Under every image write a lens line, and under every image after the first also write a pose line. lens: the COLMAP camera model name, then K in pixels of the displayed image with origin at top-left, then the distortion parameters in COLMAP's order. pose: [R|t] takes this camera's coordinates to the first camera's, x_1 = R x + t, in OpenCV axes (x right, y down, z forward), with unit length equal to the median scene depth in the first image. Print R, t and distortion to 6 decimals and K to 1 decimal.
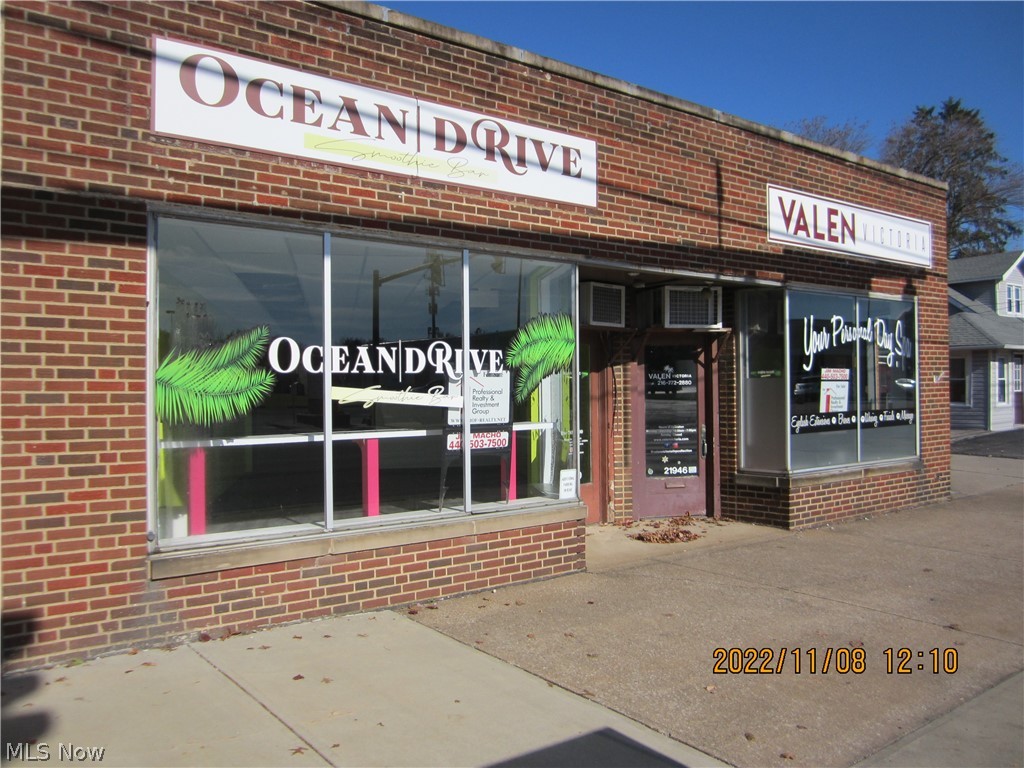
lens RADIAL K [[827.7, 0, 512.0], [0, 827.7, 384.0], [0, 0, 1]] dist [-0.047831, -0.002614]
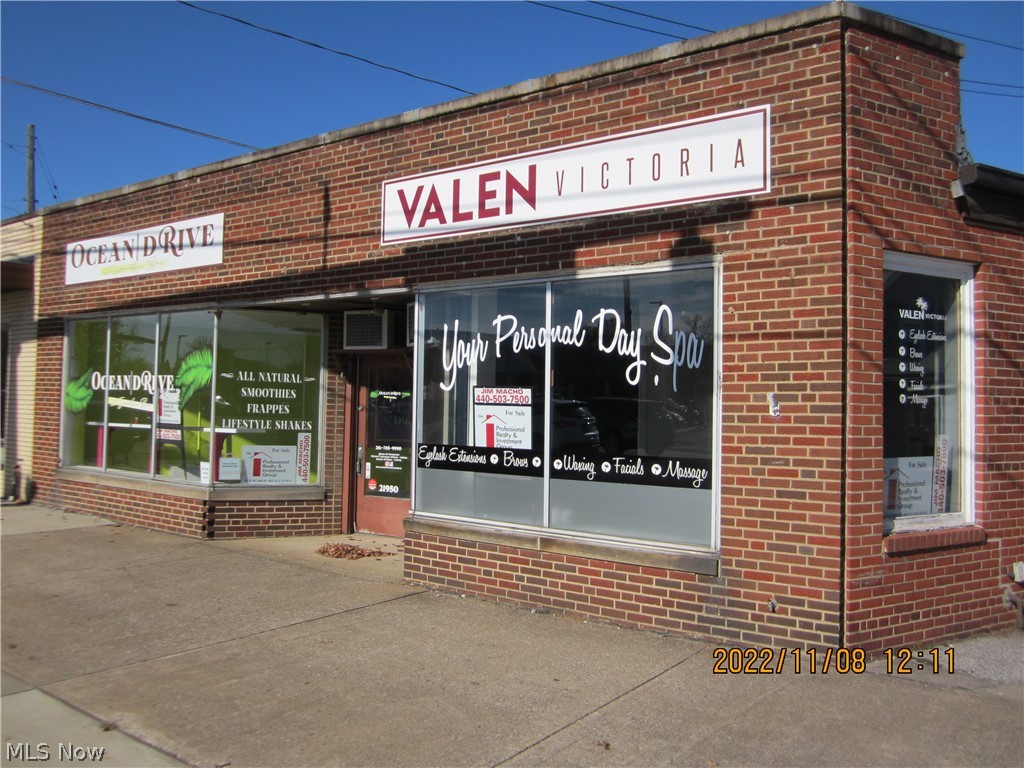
lens RADIAL K [[847.4, 0, 512.0], [0, 847.4, 384.0], [0, 0, 1]] dist [-0.050160, 0.007204]
pose [[0.277211, -0.008398, -0.960772, 1.424308], [-0.024065, 0.999587, -0.015681, -0.013691], [0.960508, 0.027468, 0.276895, 1.022416]]
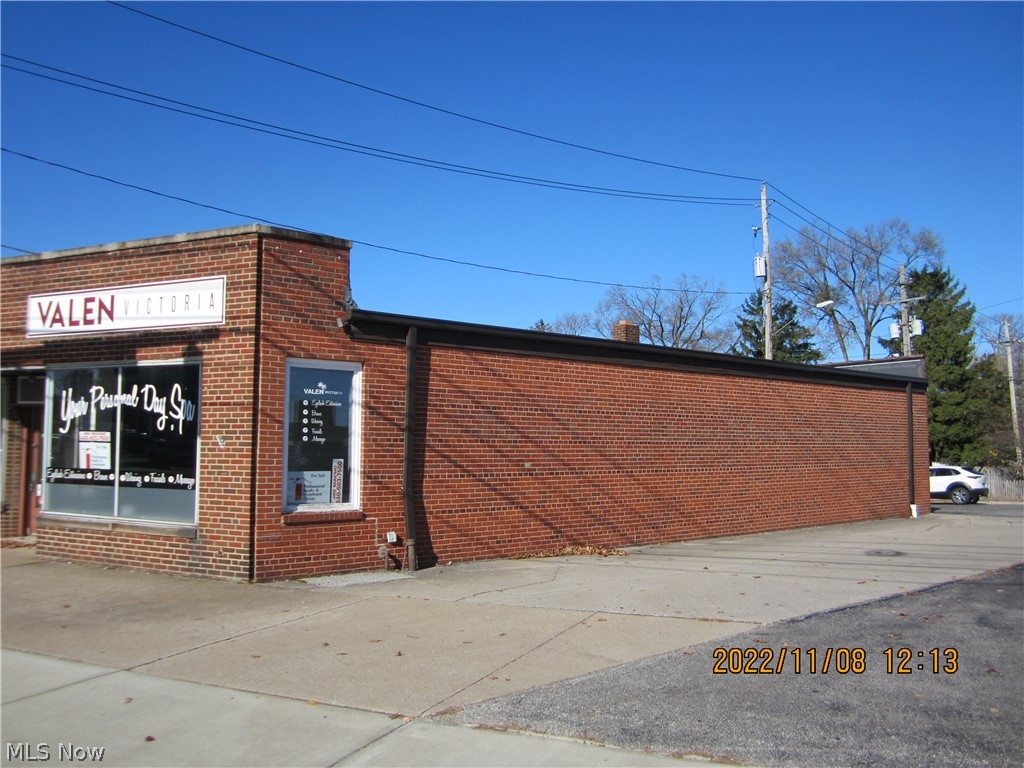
lens RADIAL K [[864.6, 0, 512.3], [0, 864.6, 398.9], [0, 0, 1]] dist [-0.053432, -0.004483]
pose [[0.470068, -0.032471, -0.882033, 2.226839], [-0.022165, 0.998574, -0.048573, -0.024944], [0.882352, 0.042383, 0.468678, 1.217265]]
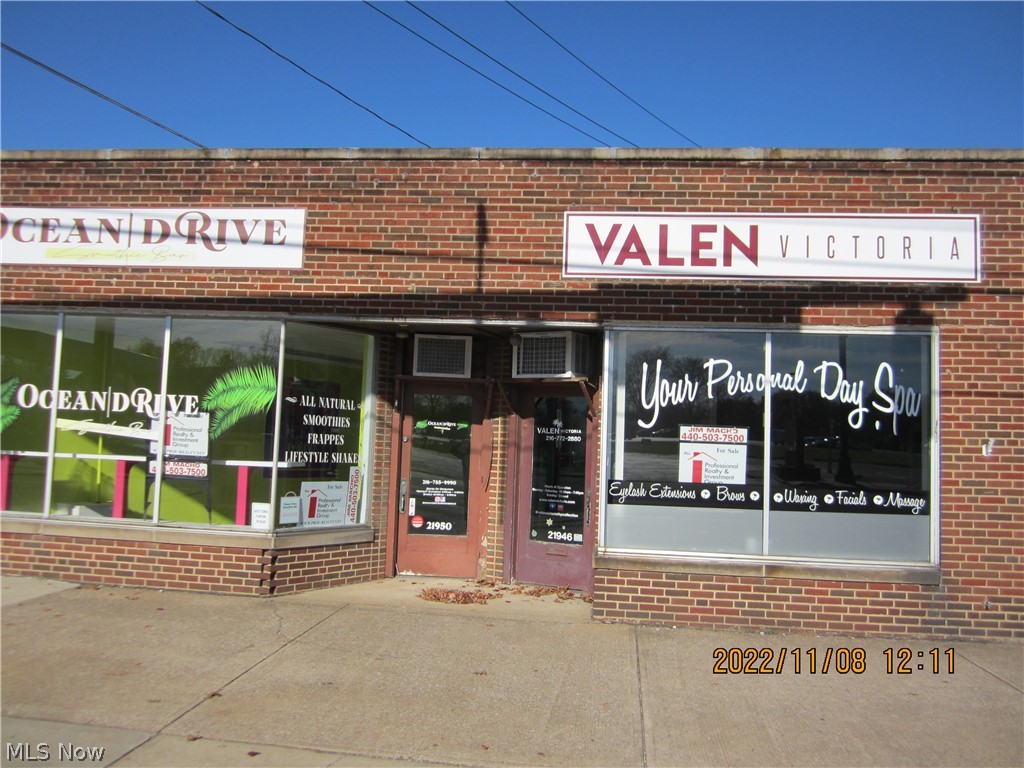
lens RADIAL K [[844.6, 0, 512.0], [0, 844.6, 384.0], [0, 0, 1]] dist [-0.044005, -0.002179]
pose [[0.721555, -0.009495, -0.692292, 1.030796], [-0.044580, 0.997194, -0.060142, -0.003707], [0.690921, 0.074258, 0.719107, 0.374600]]
